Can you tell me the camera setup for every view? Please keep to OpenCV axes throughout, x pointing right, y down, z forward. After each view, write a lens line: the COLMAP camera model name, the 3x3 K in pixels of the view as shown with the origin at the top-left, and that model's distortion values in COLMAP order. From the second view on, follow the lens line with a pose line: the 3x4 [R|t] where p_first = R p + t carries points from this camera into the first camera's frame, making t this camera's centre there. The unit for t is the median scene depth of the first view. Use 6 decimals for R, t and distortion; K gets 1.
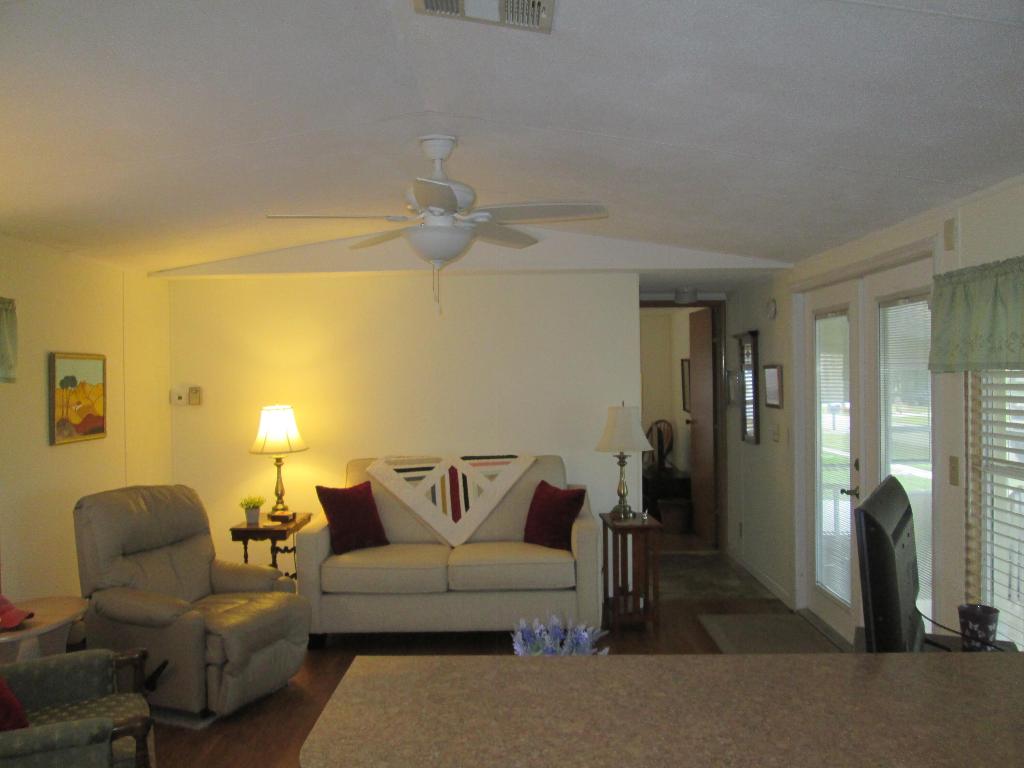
lens RADIAL K [[842.3, 0, 512.0], [0, 842.3, 384.0], [0, 0, 1]] dist [-0.058475, 0.024614]
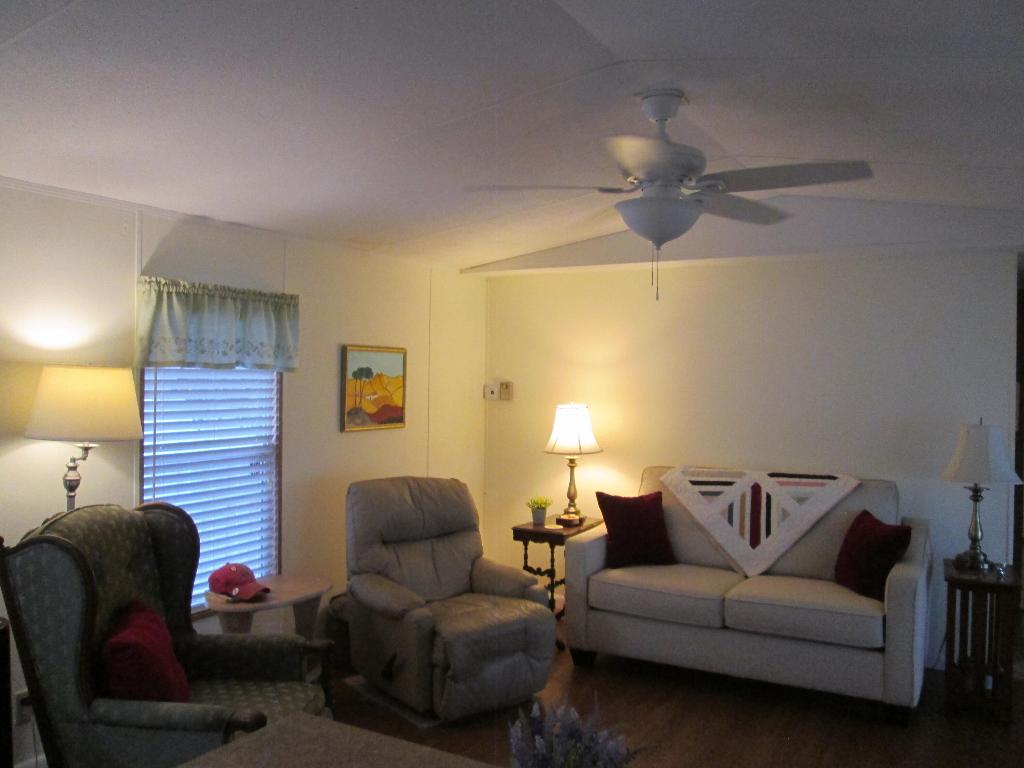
lens RADIAL K [[842.3, 0, 512.0], [0, 842.3, 384.0], [0, 0, 1]] dist [-0.058475, 0.024614]
pose [[0.873835, 0.032790, -0.485116, 0.135057], [-0.032692, 0.999428, 0.008665, -0.003673], [0.485123, 0.008288, 0.874407, 0.134045]]
